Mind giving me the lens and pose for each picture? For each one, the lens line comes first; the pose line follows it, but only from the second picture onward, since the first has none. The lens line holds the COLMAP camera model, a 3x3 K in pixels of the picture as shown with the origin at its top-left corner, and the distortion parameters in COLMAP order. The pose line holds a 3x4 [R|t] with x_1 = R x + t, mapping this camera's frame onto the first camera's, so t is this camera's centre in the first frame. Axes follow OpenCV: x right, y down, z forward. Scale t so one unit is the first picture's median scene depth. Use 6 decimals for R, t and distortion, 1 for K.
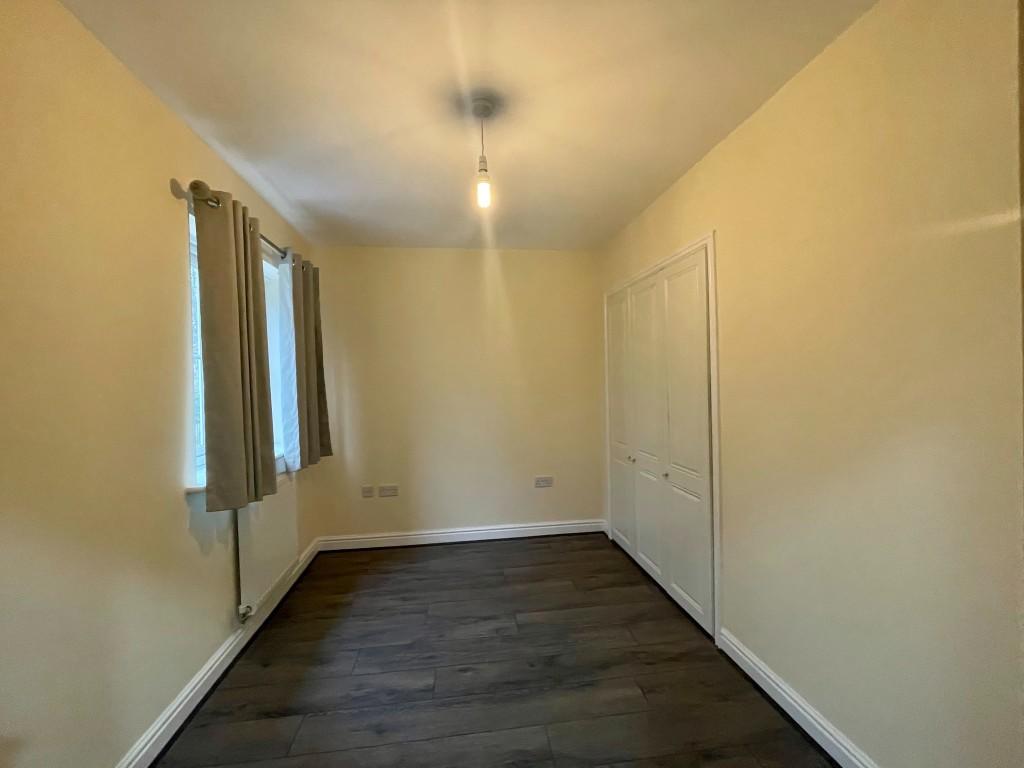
lens RADIAL K [[413.4, 0, 505.5], [0, 413.4, 385.8], [0, 0, 1]] dist [-0.007243, 0.002791]
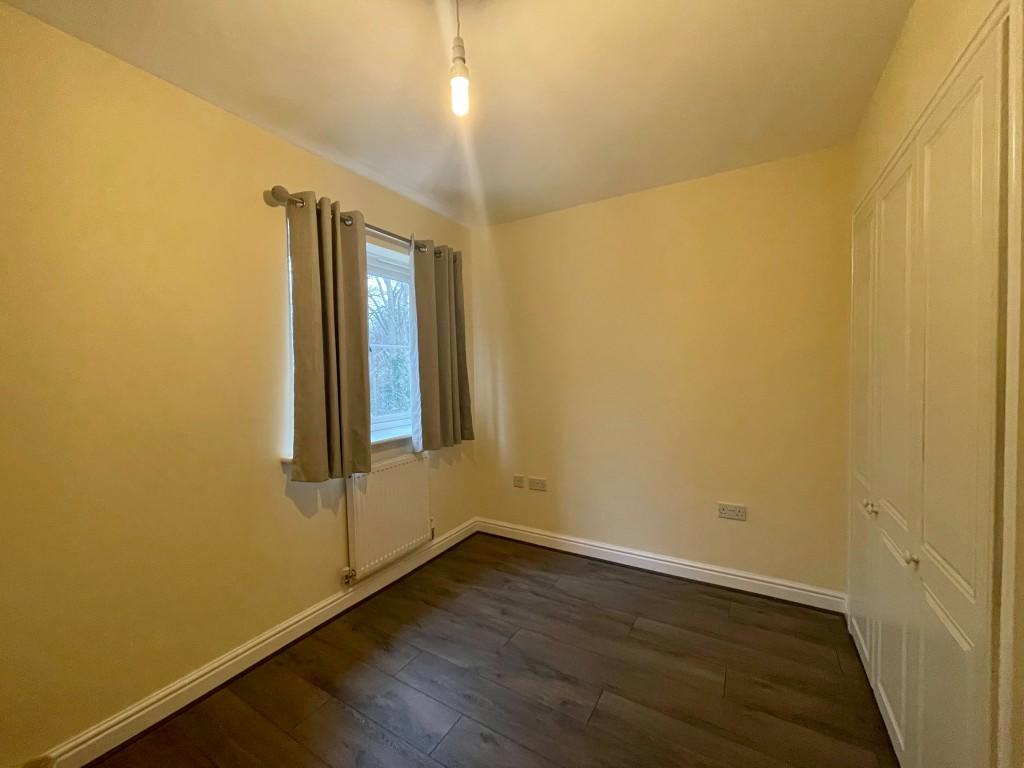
lens RADIAL K [[413.4, 0, 510.4], [0, 413.4, 384.7], [0, 0, 1]] dist [-0.007243, 0.002791]
pose [[0.782834, 0.027569, -0.621619, 0.284601], [-0.001245, 0.999085, 0.042742, -0.005816], [0.622229, -0.032686, 0.782152, 0.313279]]
